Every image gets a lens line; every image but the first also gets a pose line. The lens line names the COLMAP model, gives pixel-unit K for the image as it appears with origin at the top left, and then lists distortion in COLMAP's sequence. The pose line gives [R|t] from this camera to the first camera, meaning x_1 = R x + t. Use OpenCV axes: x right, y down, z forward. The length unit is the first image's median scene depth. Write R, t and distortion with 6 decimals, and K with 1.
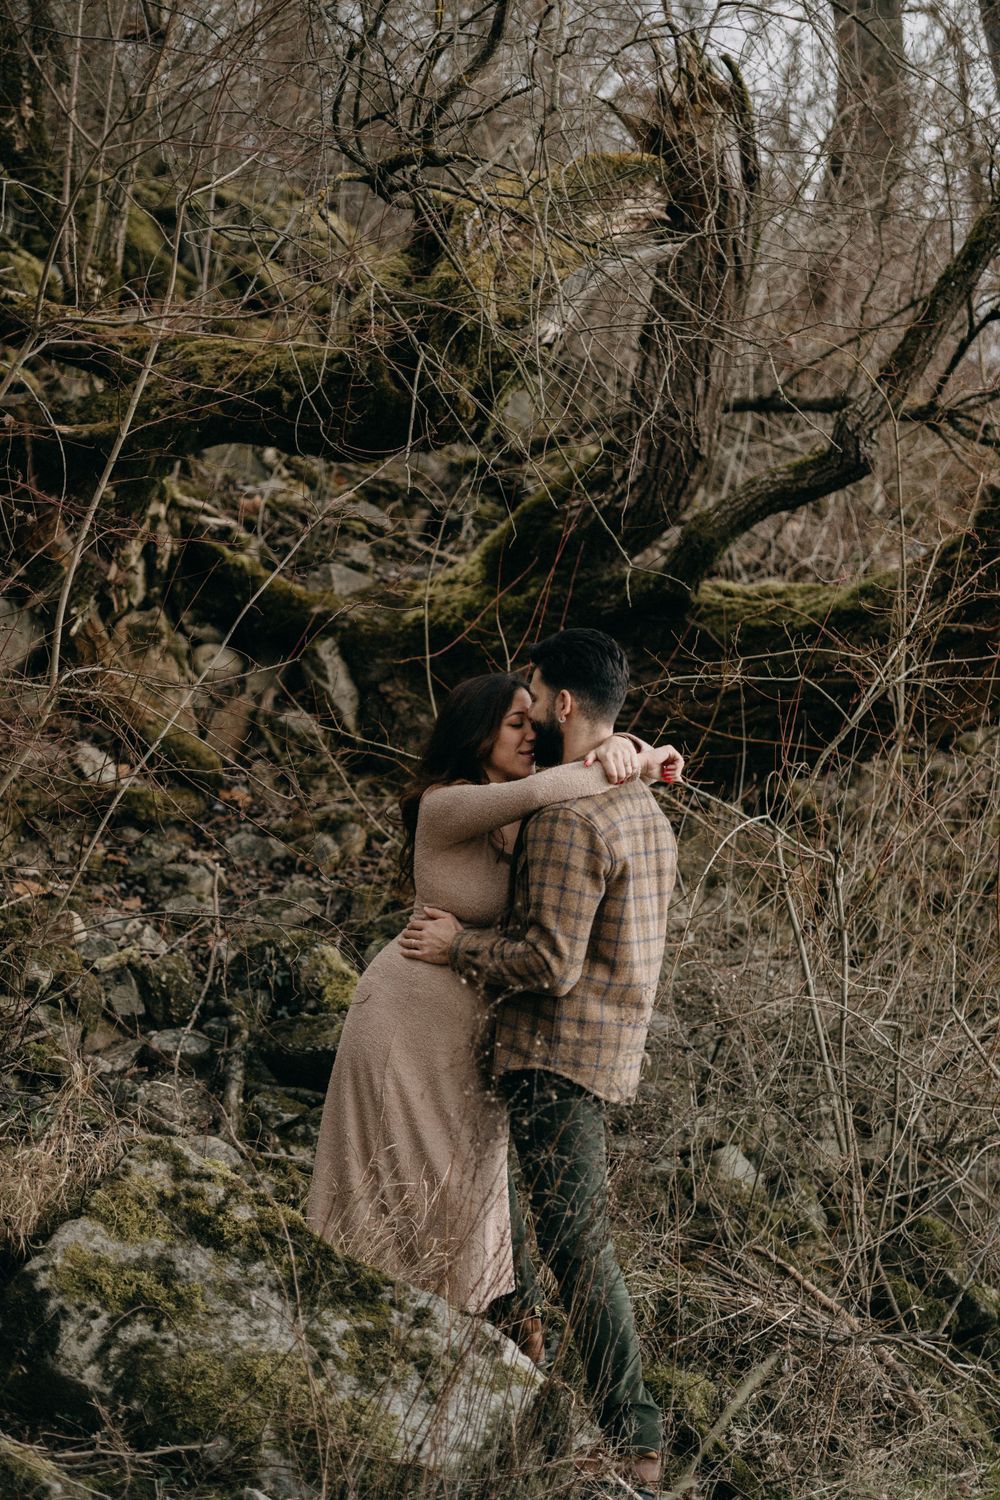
lens RADIAL K [[3655.9, 0, 500.0], [0, 3655.9, 750.0], [0, 0, 1]] dist [0.033834, -1.271439]
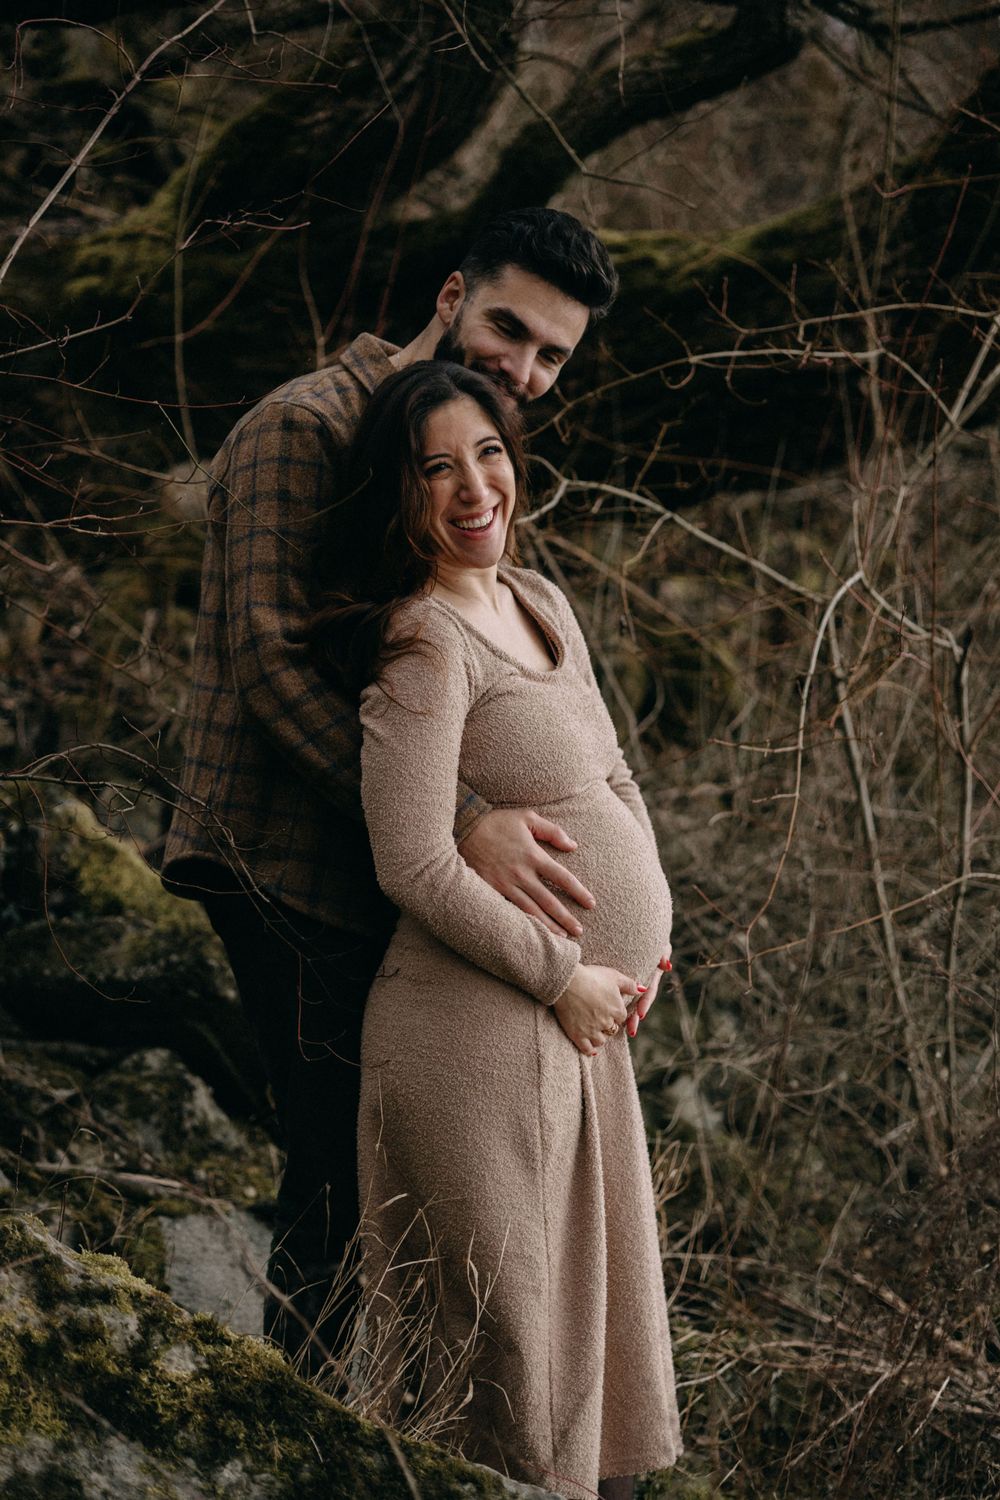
lens RADIAL K [[3655.9, 0, 500.0], [0, 3655.9, 750.0], [0, 0, 1]] dist [0.033834, -1.271439]
pose [[0.979736, -0.039194, 0.196423, -0.124287], [0.025218, 0.997002, 0.073156, 0.001304], [-0.198702, -0.066721, 0.977786, 0.478641]]
